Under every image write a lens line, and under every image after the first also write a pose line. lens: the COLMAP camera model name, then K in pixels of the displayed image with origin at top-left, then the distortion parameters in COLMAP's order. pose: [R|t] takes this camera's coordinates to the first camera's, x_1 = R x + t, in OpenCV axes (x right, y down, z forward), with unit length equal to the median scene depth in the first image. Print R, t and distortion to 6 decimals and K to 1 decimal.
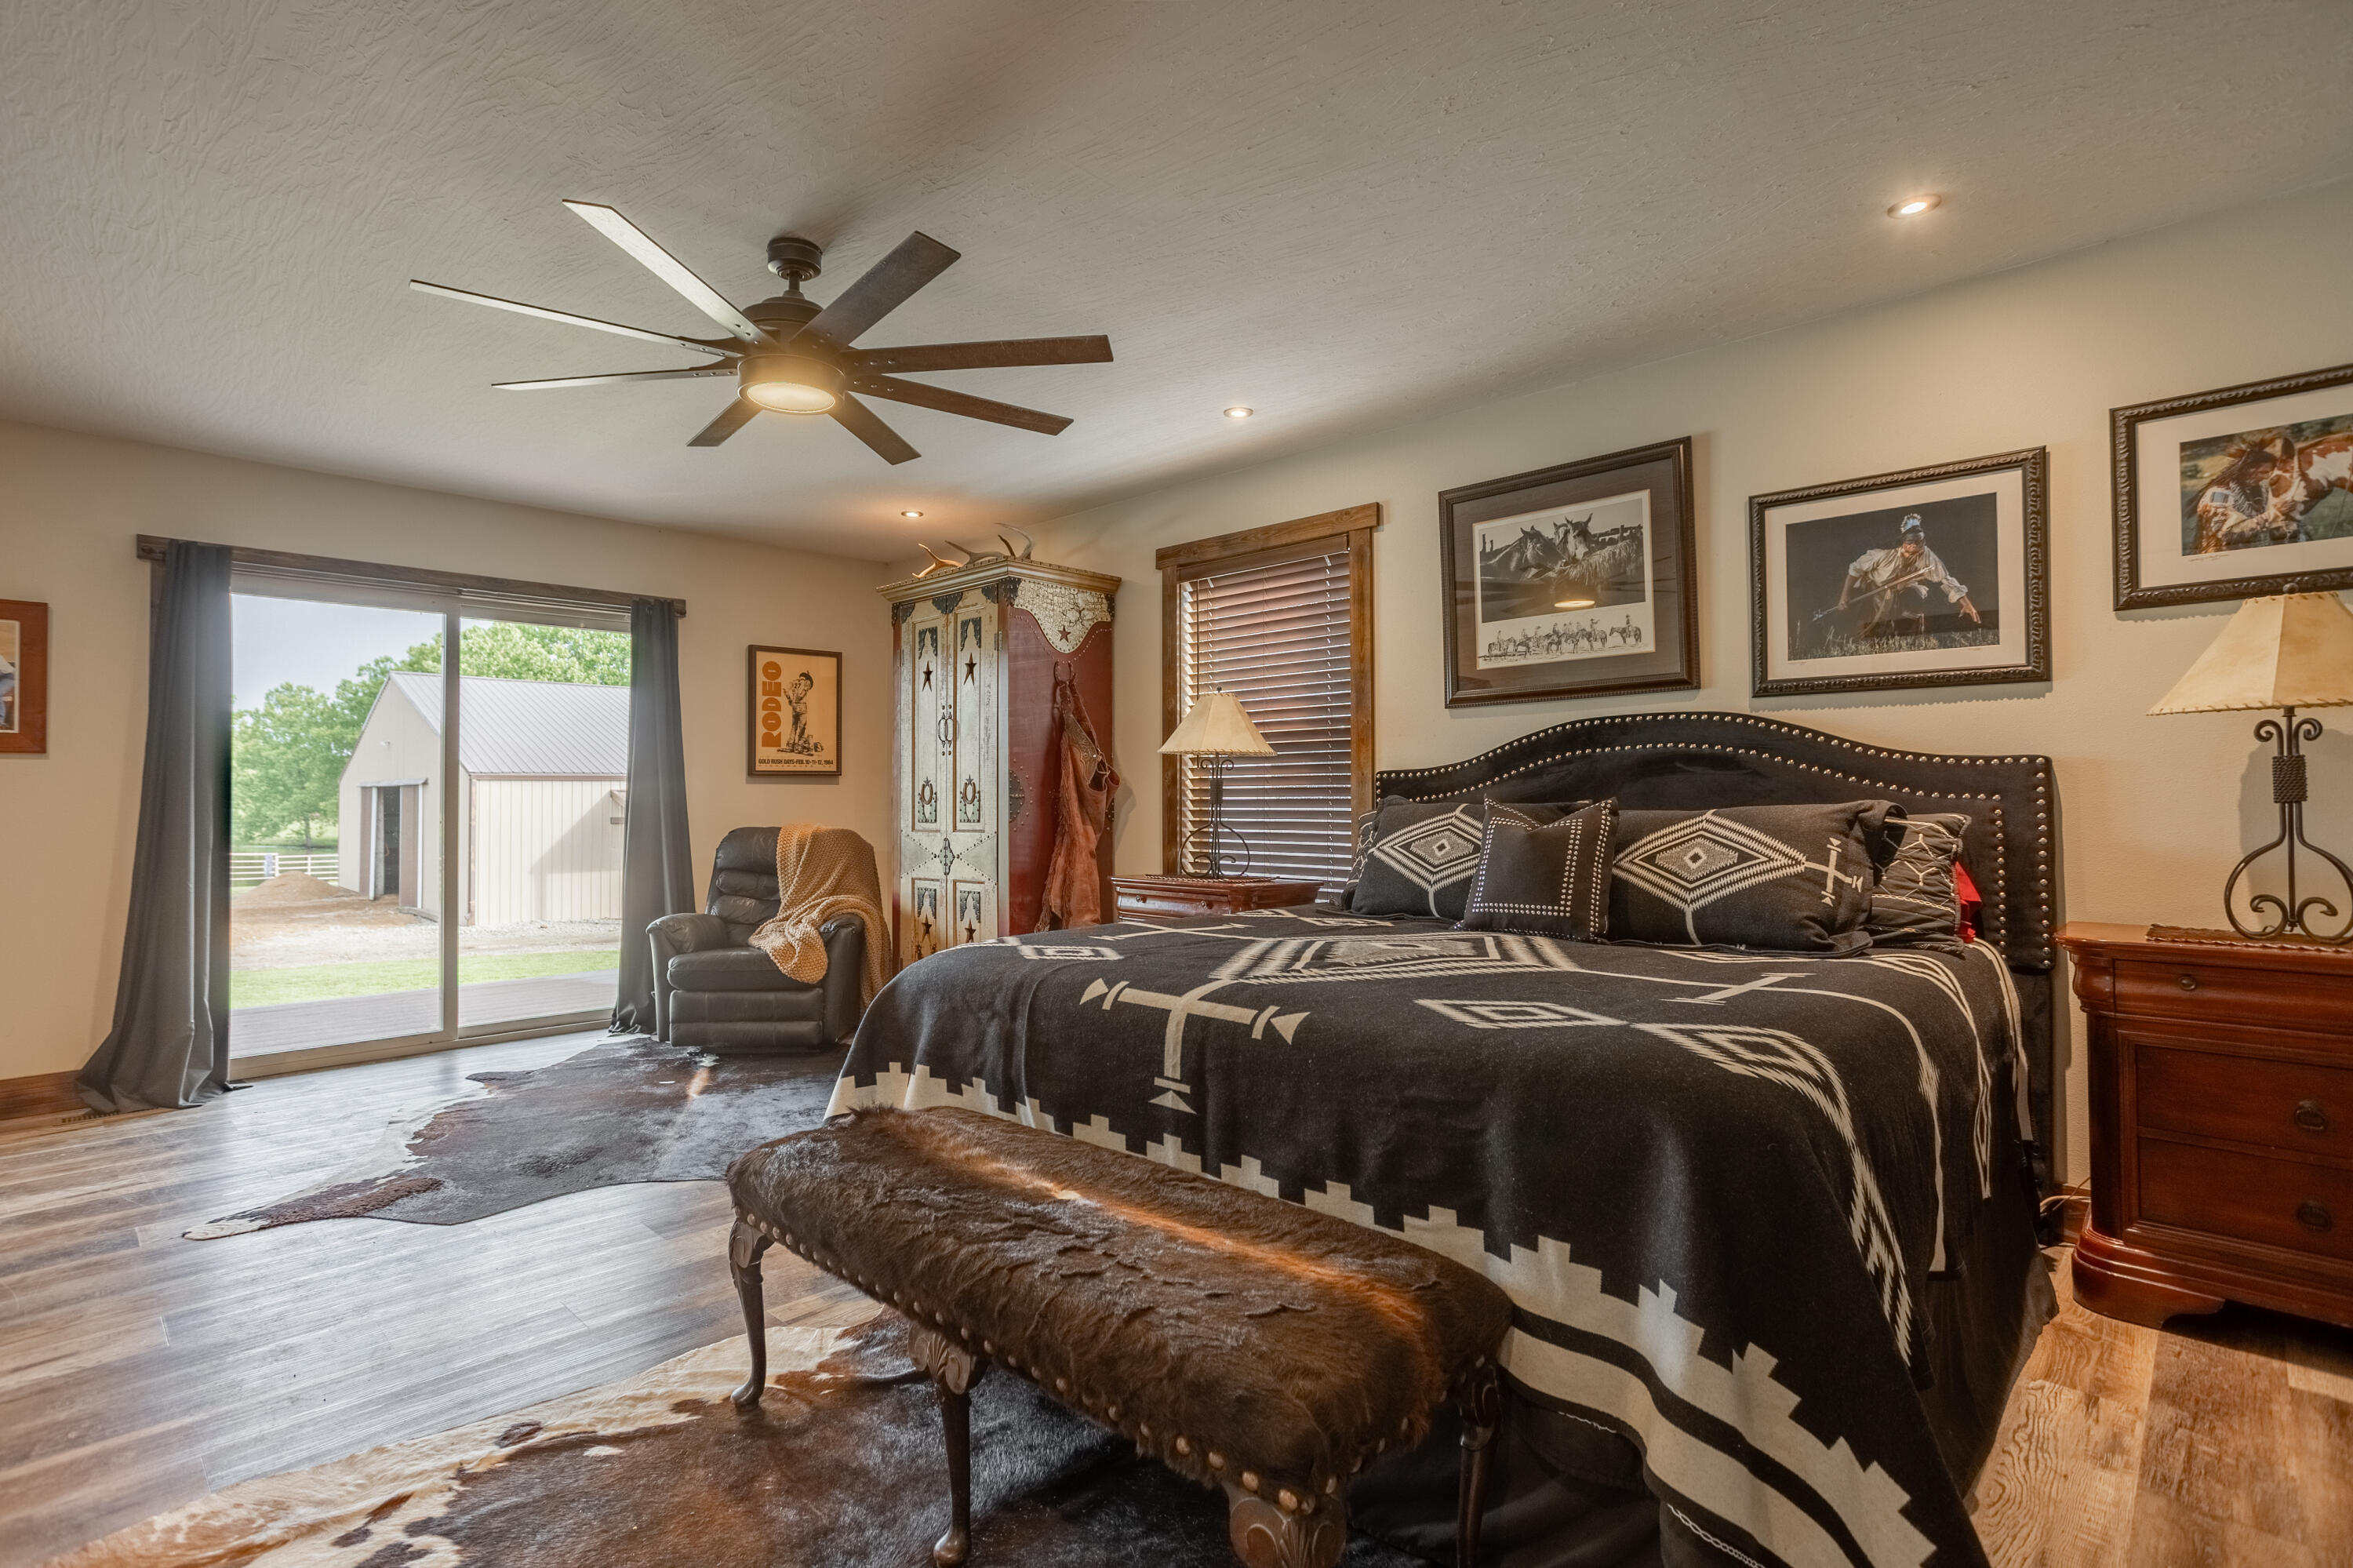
lens RADIAL K [[1122.3, 0, 1171.4], [0, 1122.3, 782.2], [0, 0, 1]] dist [0.001745, 0.000073]
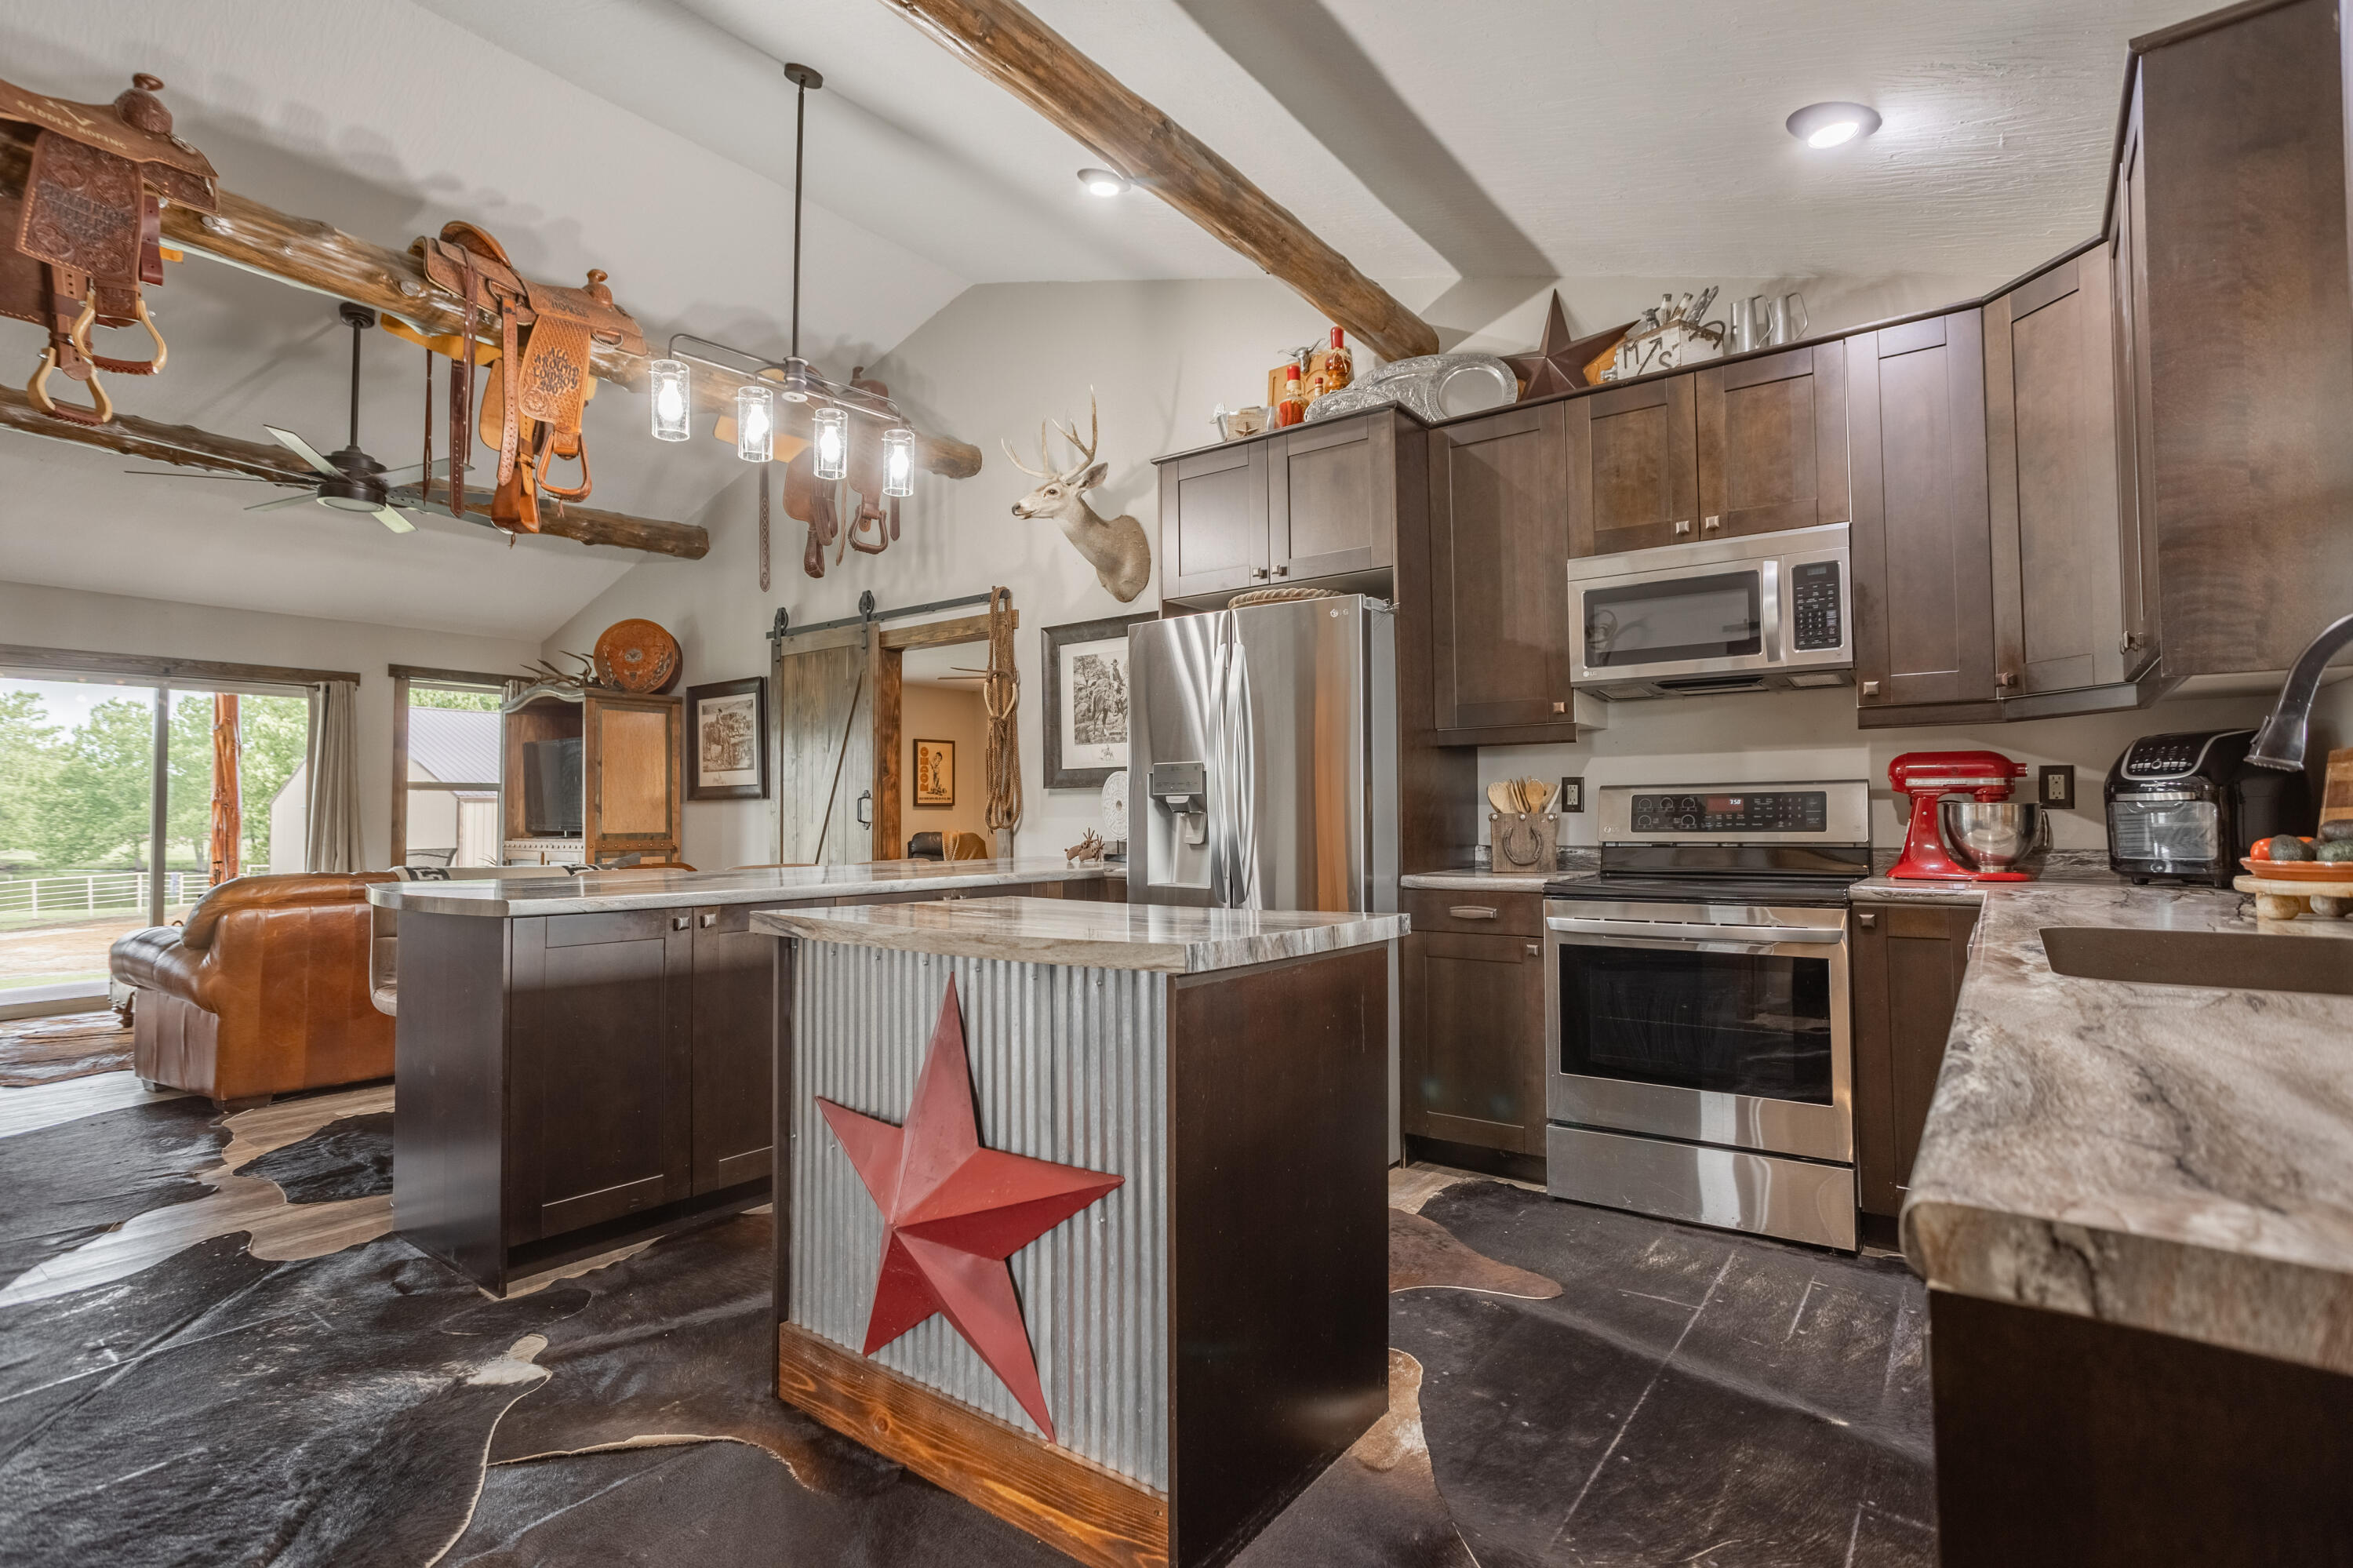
lens RADIAL K [[1122.3, 0, 1180.0], [0, 1122.3, 783.5], [0, 0, 1]] dist [0.001745, 0.000073]
pose [[0.991843, 0.002959, 0.127429, -0.045390], [-0.000836, 0.999860, -0.016709, -0.003415], [-0.127461, 0.016467, 0.991707, -0.272133]]
